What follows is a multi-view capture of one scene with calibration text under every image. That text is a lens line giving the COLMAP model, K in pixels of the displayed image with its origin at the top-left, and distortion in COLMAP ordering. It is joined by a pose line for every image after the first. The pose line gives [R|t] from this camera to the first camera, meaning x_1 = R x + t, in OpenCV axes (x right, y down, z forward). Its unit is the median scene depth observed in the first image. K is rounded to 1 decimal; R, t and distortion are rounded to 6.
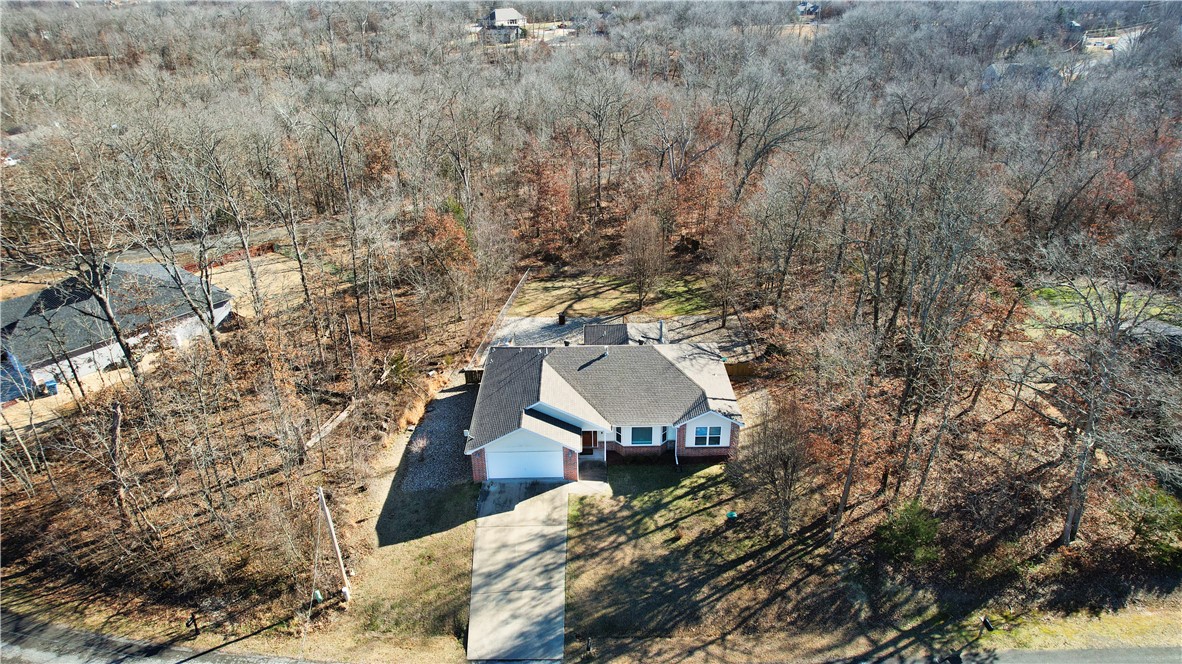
lens RADIAL K [[765.2, 0, 591.0], [0, 765.2, 332.0], [0, 0, 1]] dist [-0.081163, 0.060133]
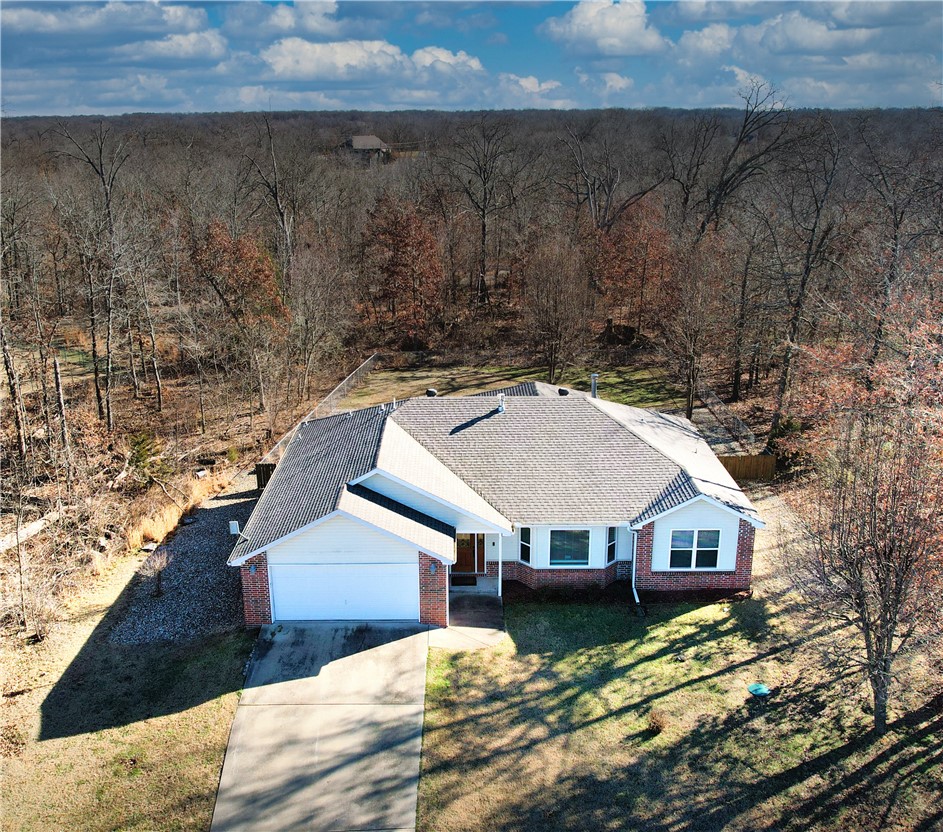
lens RADIAL K [[956.6, 0, 452.1], [0, 956.6, 414.5], [0, 0, 1]] dist [-0.071544, 0.018079]
pose [[0.999819, 0.009218, -0.016655, -0.005102], [-0.011607, 0.988688, -0.149535, 0.160743], [0.015088, 0.149701, 0.988616, 0.369731]]
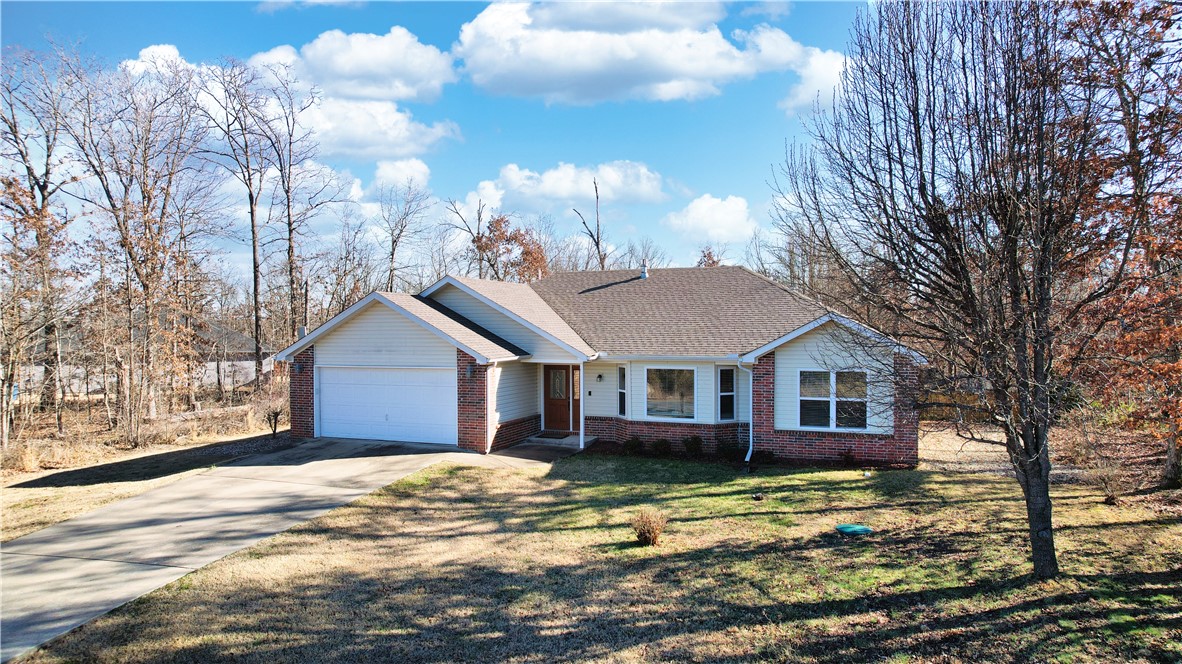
lens RADIAL K [[765.2, 0, 591.0], [0, 765.2, 332.0], [0, 0, 1]] dist [-0.081163, 0.060133]
pose [[0.929224, 0.012349, -0.369309, 0.201621], [-0.171448, 0.899759, -0.401298, 0.313524], [0.327334, 0.436213, 0.838195, 0.690978]]
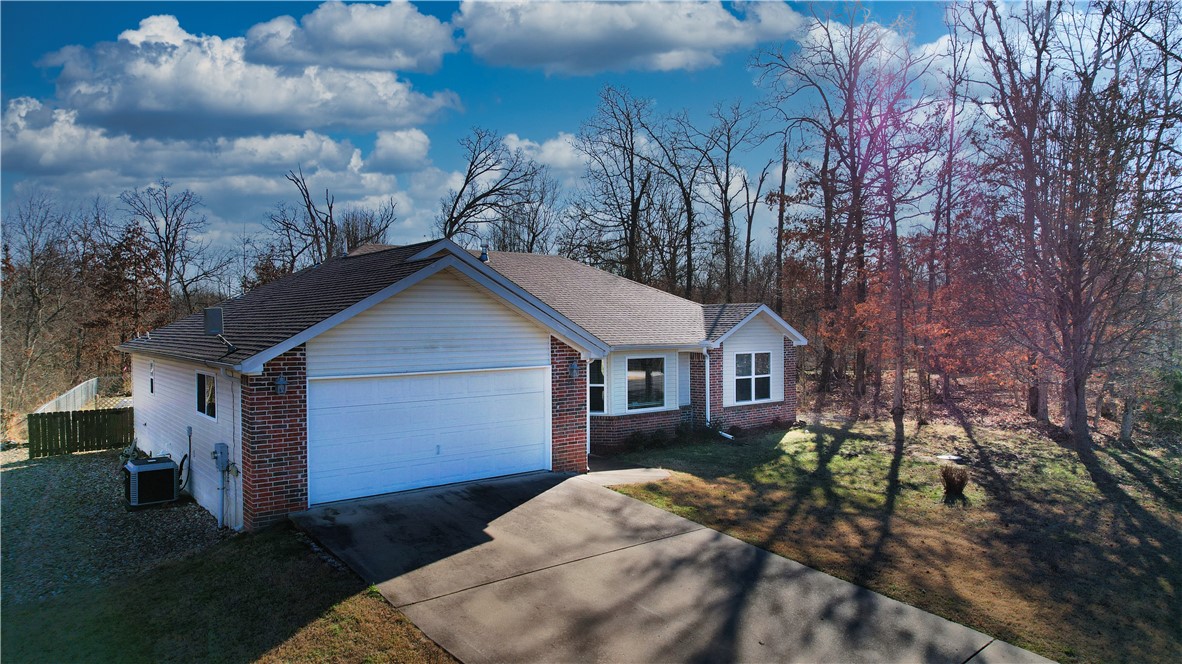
lens RADIAL K [[765.2, 0, 591.0], [0, 765.2, 332.0], [0, 0, 1]] dist [-0.081163, 0.060133]
pose [[0.787728, 0.002761, 0.616017, -0.234555], [0.266701, 0.899885, -0.345075, 0.273427], [-0.555298, 0.436118, 0.708128, 0.794994]]
